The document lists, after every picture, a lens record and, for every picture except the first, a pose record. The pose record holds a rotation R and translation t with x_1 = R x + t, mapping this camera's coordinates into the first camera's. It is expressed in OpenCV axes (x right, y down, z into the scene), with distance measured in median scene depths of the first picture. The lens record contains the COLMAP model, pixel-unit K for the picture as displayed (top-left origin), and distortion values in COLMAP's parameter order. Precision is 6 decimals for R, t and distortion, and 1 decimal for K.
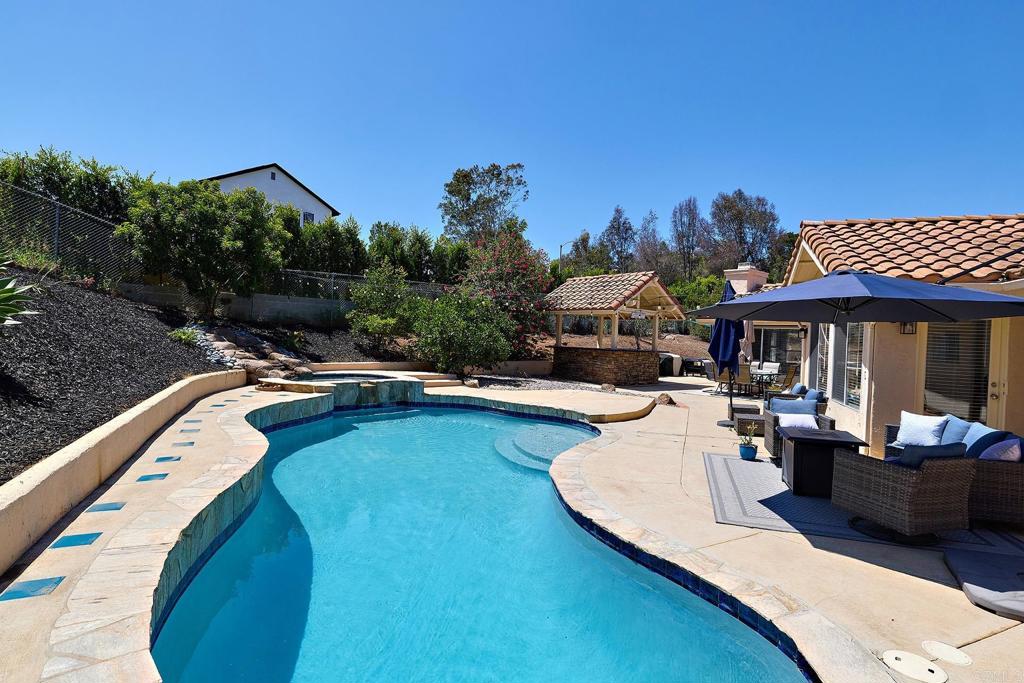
lens RADIAL K [[520.0, 0, 512.0], [0, 520.0, 341.5], [0, 0, 1]] dist [0.002880, -0.000517]
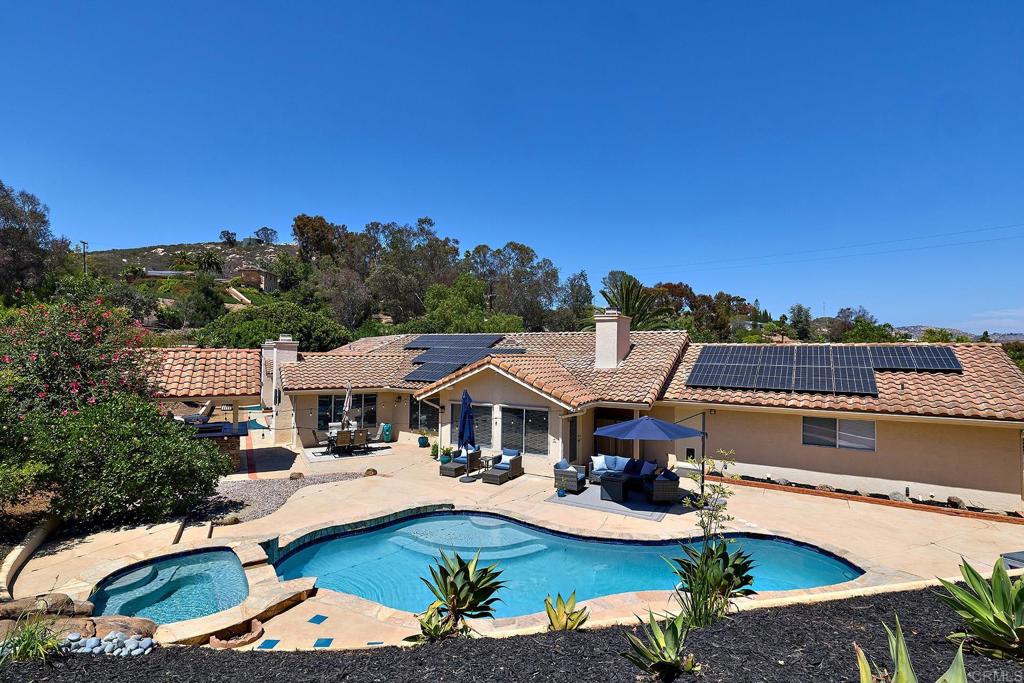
lens RADIAL K [[476.5, 0, 509.2], [0, 476.5, 357.7], [0, 0, 1]] dist [0.001773, 0.000300]
pose [[0.210425, -0.043971, 0.976621, -0.658540], [0.009911, 0.999033, 0.042845, -0.188041], [-0.977560, 0.000664, 0.210657, 0.385190]]
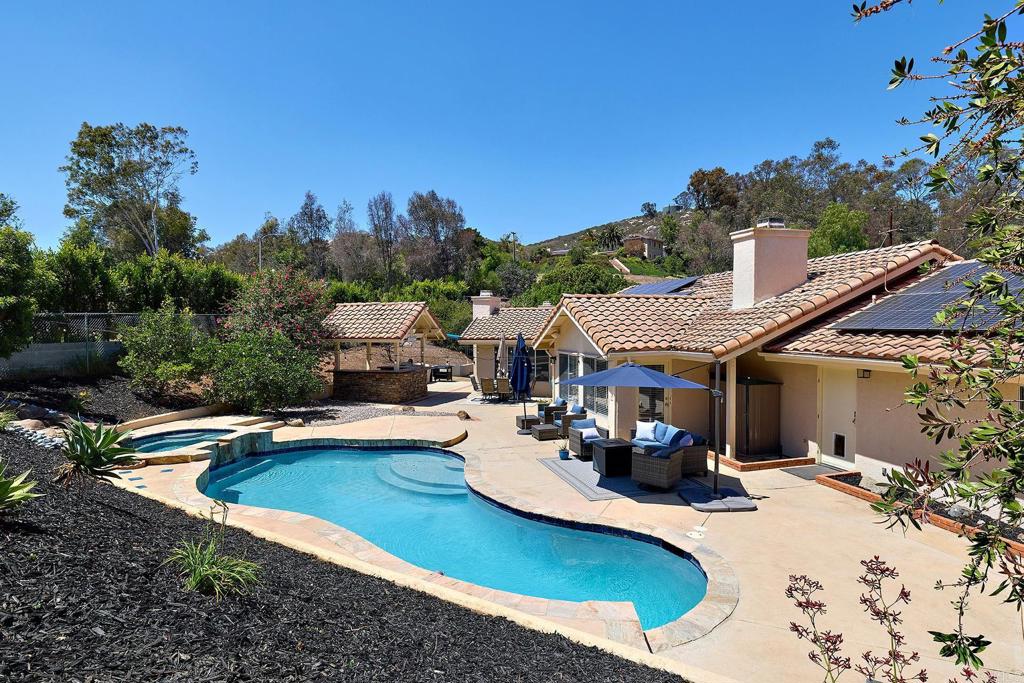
lens RADIAL K [[544.1, 0, 512.0], [0, 544.1, 341.5], [0, 0, 1]] dist [0.003242, 0.000235]
pose [[0.836340, -0.057193, 0.545219, -0.286930], [0.042017, 0.998305, 0.040270, -0.105456], [-0.546598, -0.010770, 0.837326, -0.165405]]
